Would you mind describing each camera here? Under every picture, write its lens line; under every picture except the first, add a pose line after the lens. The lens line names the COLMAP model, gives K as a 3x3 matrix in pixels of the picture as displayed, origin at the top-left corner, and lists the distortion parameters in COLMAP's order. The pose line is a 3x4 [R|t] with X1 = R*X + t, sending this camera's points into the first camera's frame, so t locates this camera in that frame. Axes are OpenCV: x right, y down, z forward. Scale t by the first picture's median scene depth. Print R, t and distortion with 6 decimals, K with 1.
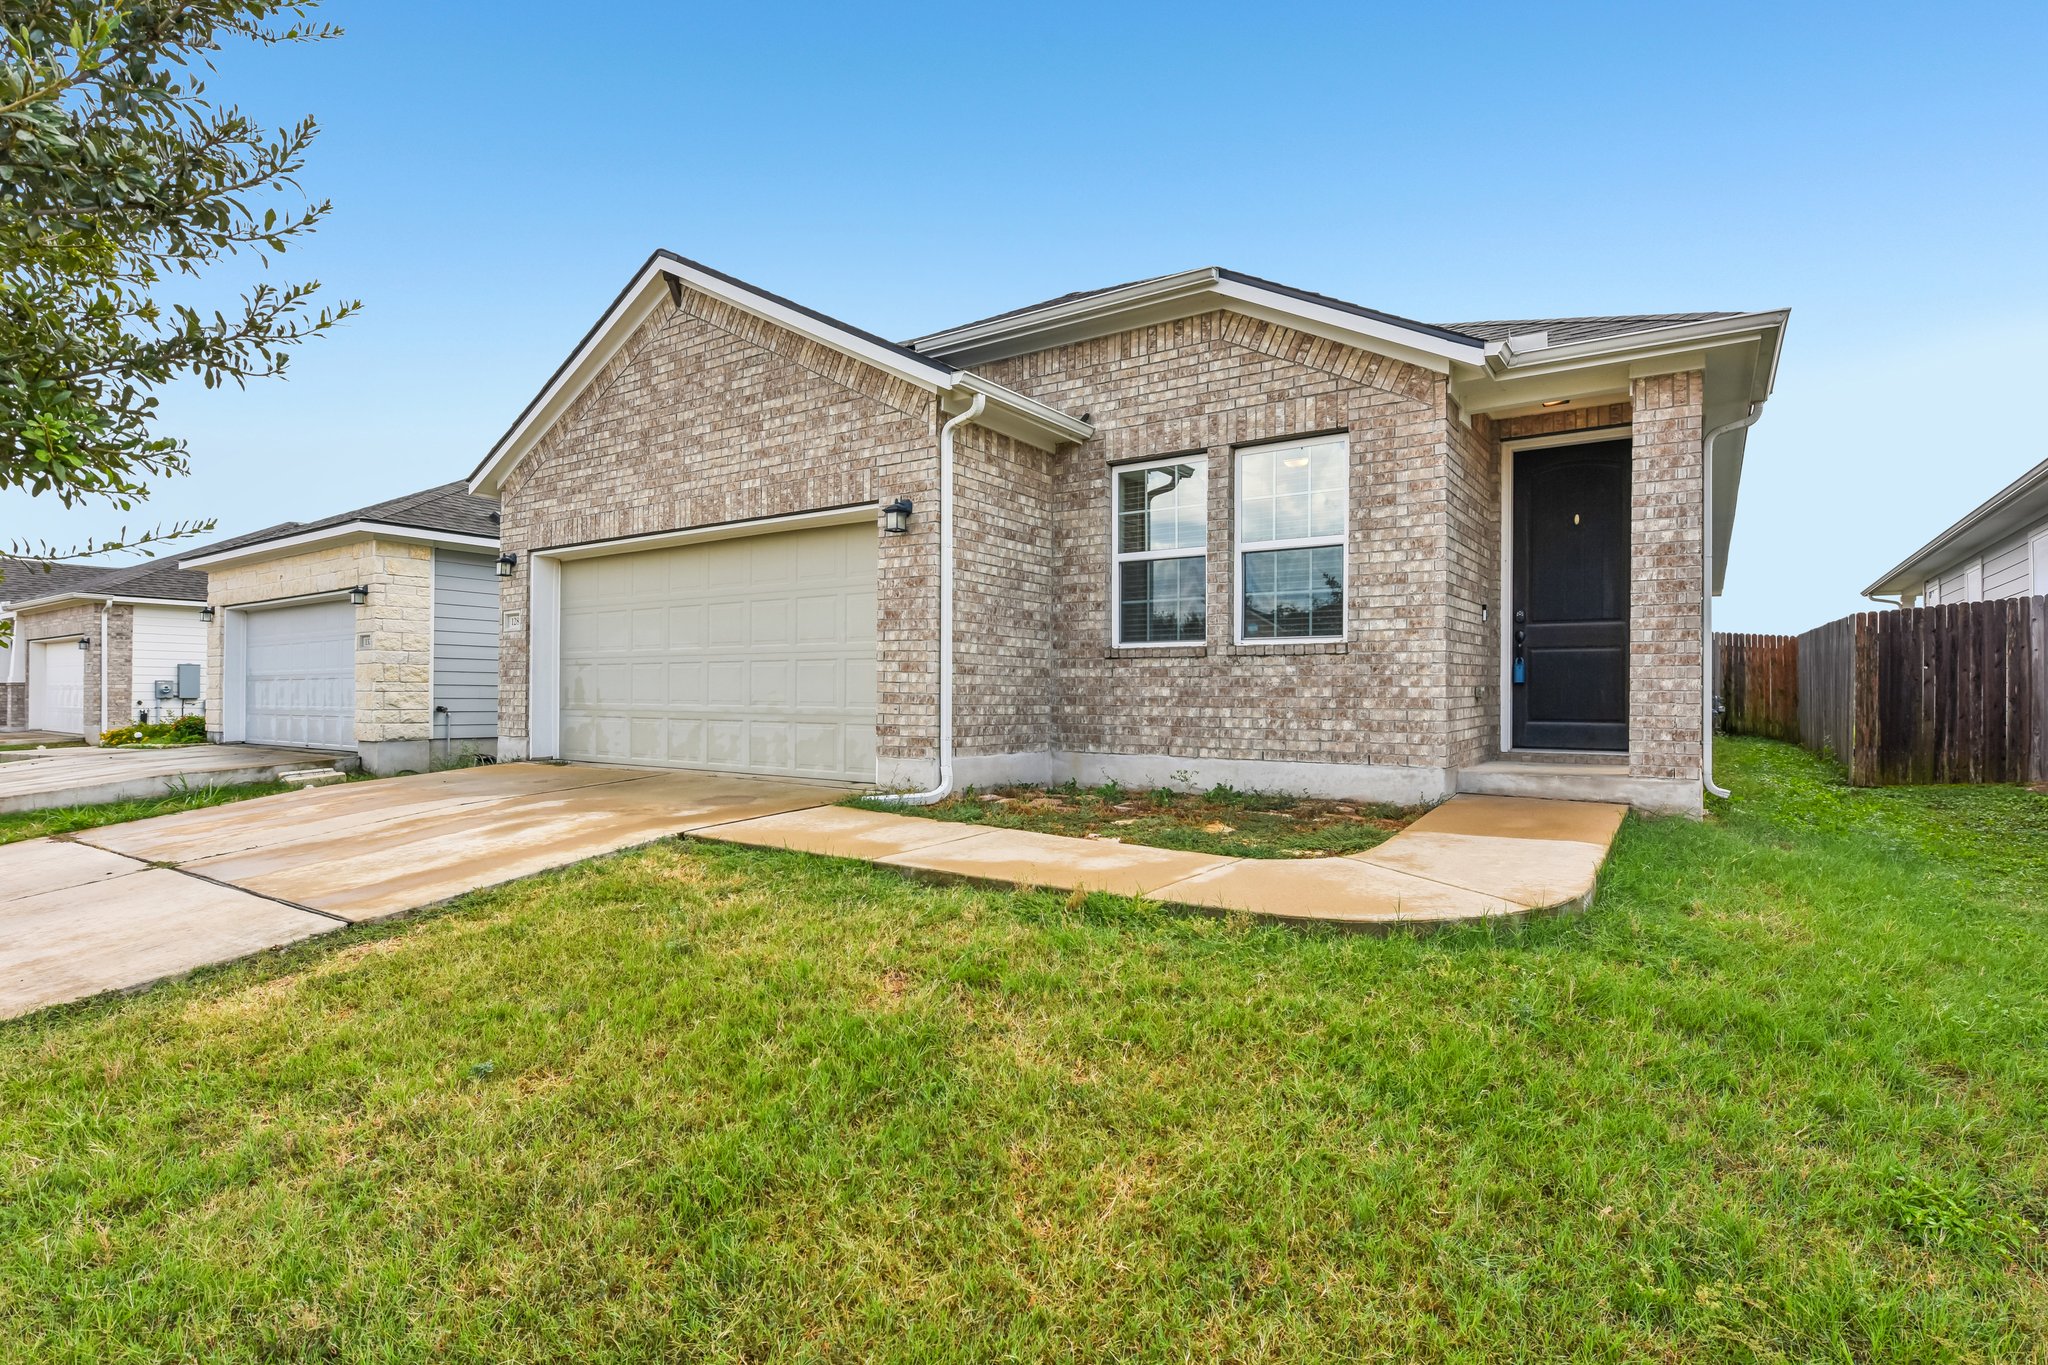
lens RADIAL K [[1008.2, 0, 1022.1], [0, 1008.2, 689.6], [0, 0, 1]] dist [-0.020991, -0.000619]
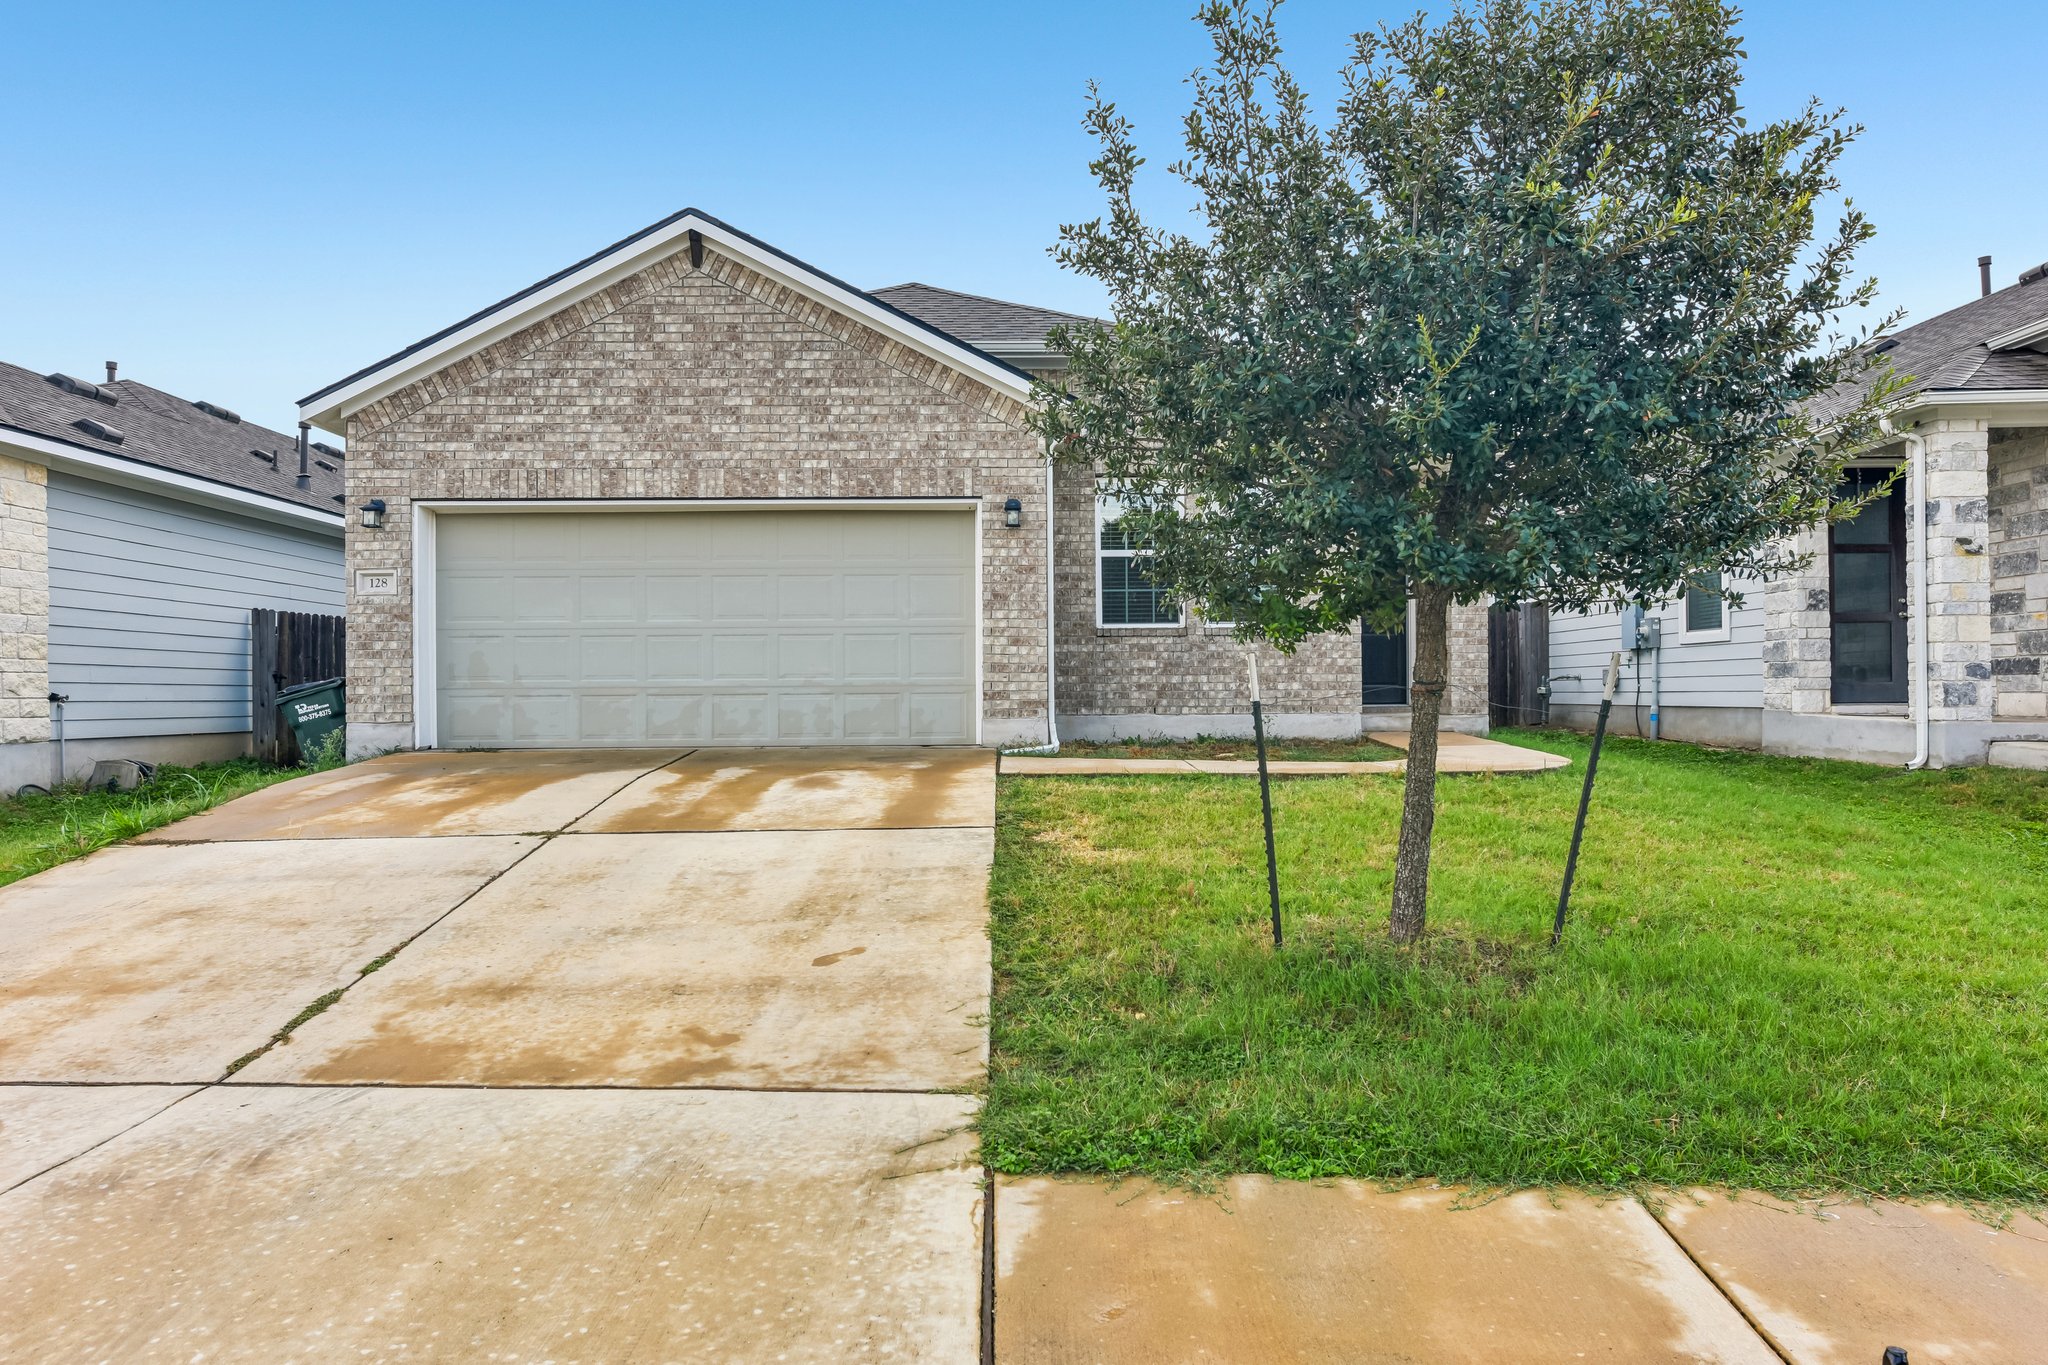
lens RADIAL K [[1290.0, 0, 1022.6], [0, 1290.0, 676.4], [0, 0, 1]] dist [-0.000891, 0.001425]
pose [[0.815683, -0.005224, 0.578476, -0.891738], [0.008711, 0.999957, -0.003253, 0.021513], [-0.578434, 0.007693, 0.815693, -0.214582]]
